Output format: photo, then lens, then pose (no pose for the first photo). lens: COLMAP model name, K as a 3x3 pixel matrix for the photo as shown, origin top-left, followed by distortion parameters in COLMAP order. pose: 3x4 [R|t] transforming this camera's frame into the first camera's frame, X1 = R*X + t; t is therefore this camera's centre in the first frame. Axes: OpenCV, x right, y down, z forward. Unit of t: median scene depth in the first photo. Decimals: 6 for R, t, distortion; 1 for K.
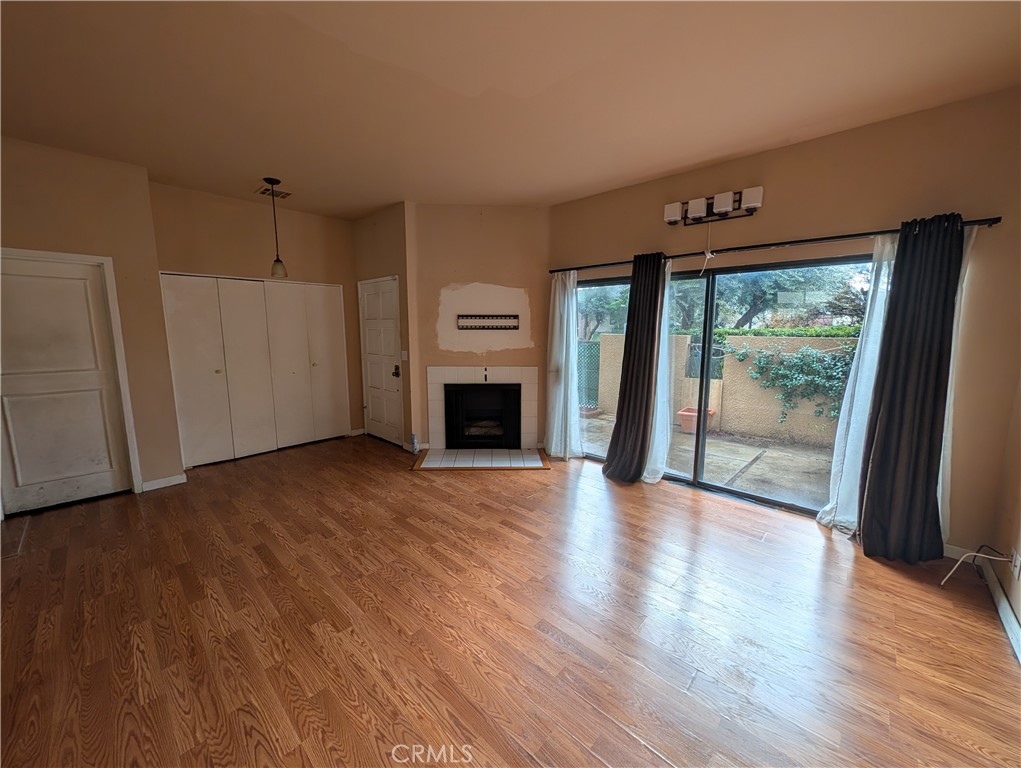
lens RADIAL K [[391.7, 0, 508.7], [0, 391.7, 383.1], [0, 0, 1]] dist [-0.001163, 0.000638]
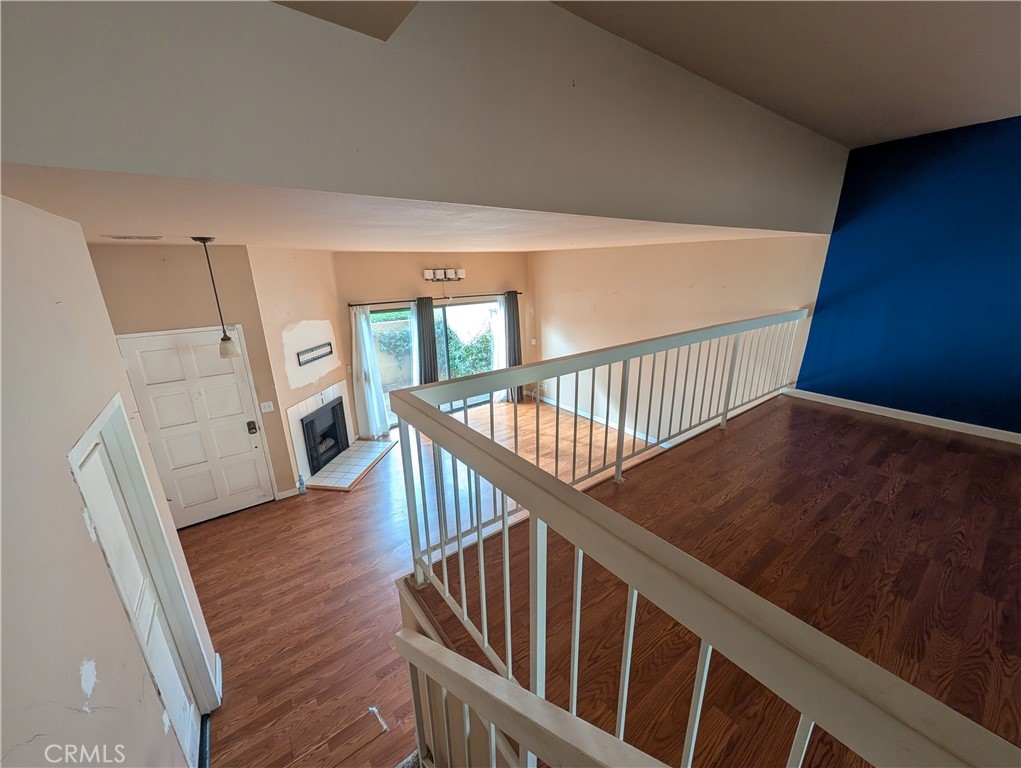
lens RADIAL K [[391.7, 0, 508.7], [0, 391.7, 383.1], [0, 0, 1]] dist [-0.001163, 0.000638]
pose [[0.178160, -0.288281, 0.940826, -1.156972], [0.158626, 0.952031, 0.261677, -0.312641], [-0.971132, 0.102619, 0.215343, 0.248957]]
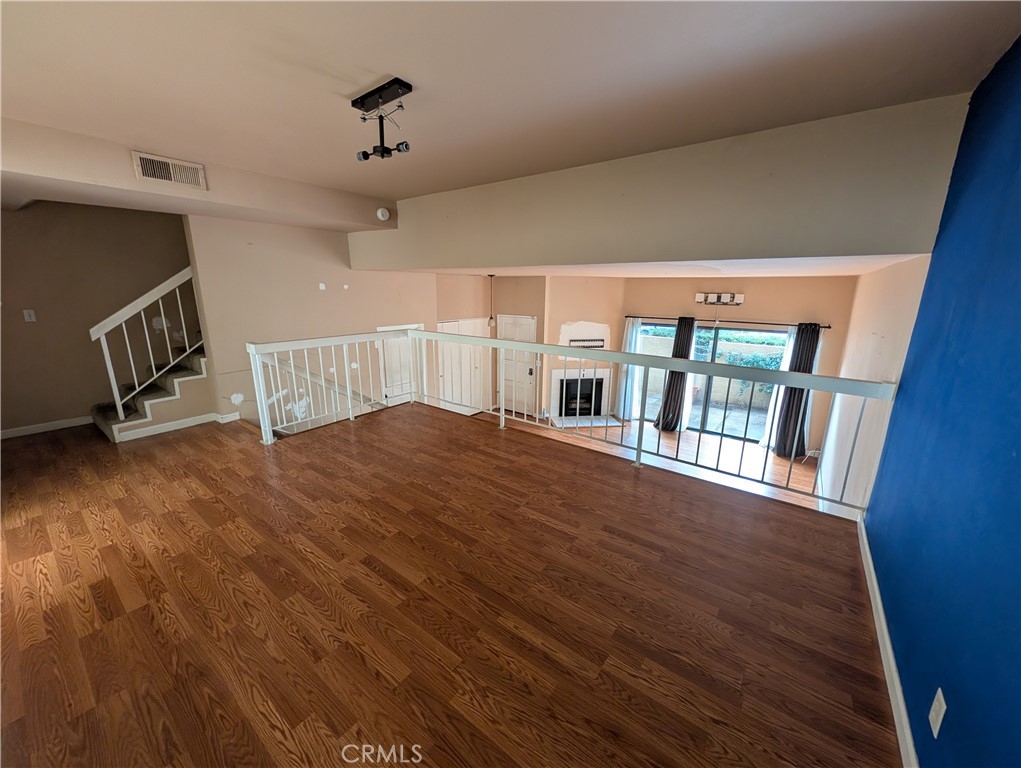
lens RADIAL K [[391.7, 0, 508.7], [0, 391.7, 383.1], [0, 0, 1]] dist [-0.001163, 0.000638]
pose [[0.994666, -0.017425, 0.101671, -0.638704], [0.007260, 0.995011, 0.099506, -0.174147], [-0.102897, -0.098237, 0.989829, -0.770493]]
